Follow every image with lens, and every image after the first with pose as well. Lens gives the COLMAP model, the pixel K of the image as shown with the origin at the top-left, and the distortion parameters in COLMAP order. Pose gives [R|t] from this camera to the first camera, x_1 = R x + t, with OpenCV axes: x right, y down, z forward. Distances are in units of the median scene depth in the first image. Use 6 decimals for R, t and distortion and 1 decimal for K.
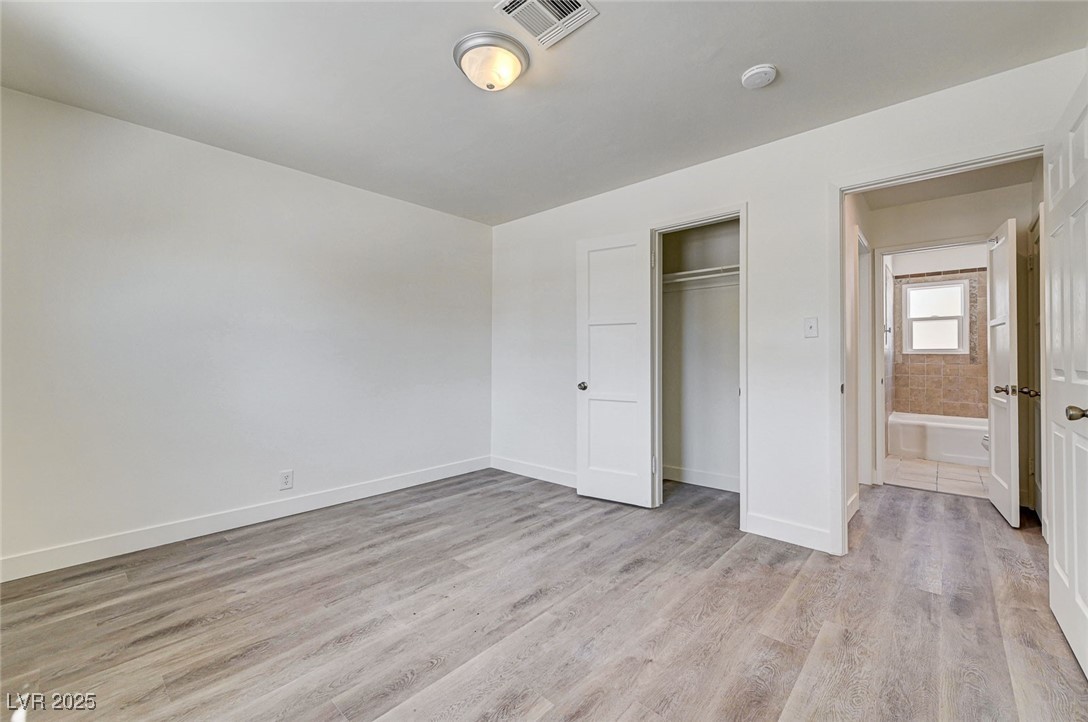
lens RADIAL K [[441.0, 0, 543.9], [0, 441.0, 363.1], [0, 0, 1]] dist [-0.000832, 0.000046]
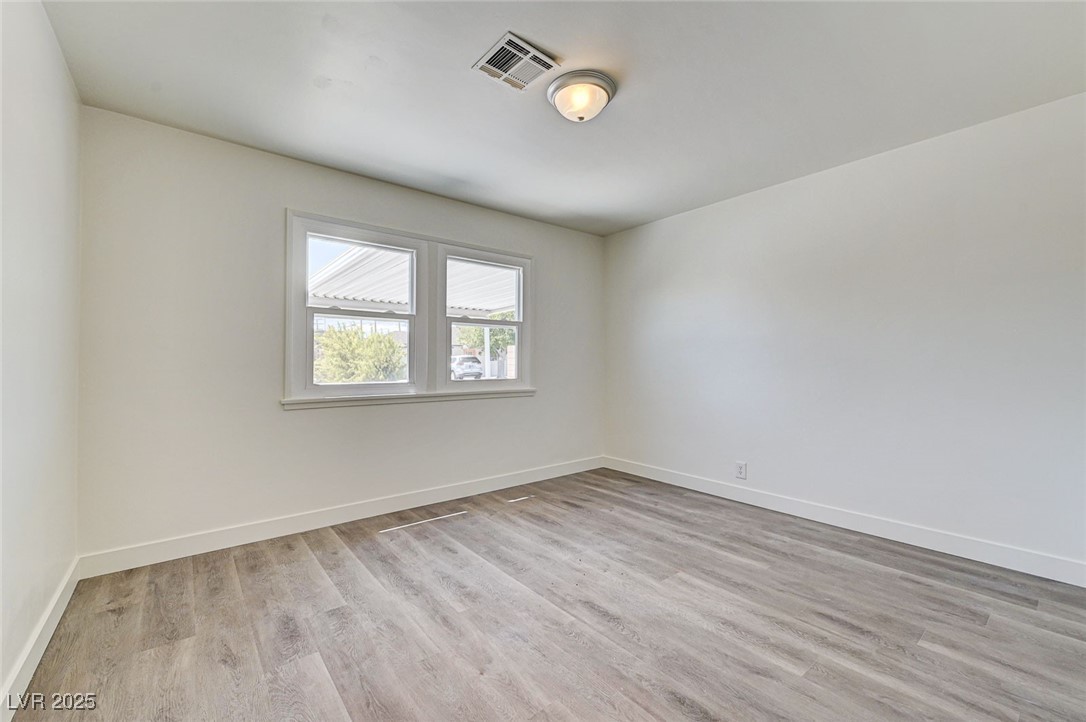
lens RADIAL K [[440.2, 0, 542.9], [0, 440.2, 363.1], [0, 0, 1]] dist [-0.000832, 0.000046]
pose [[-0.143646, -0.000119, -0.989629, 0.745609], [-0.011175, 0.999936, 0.001501, -0.008568], [0.989566, 0.011275, -0.143638, 0.796502]]
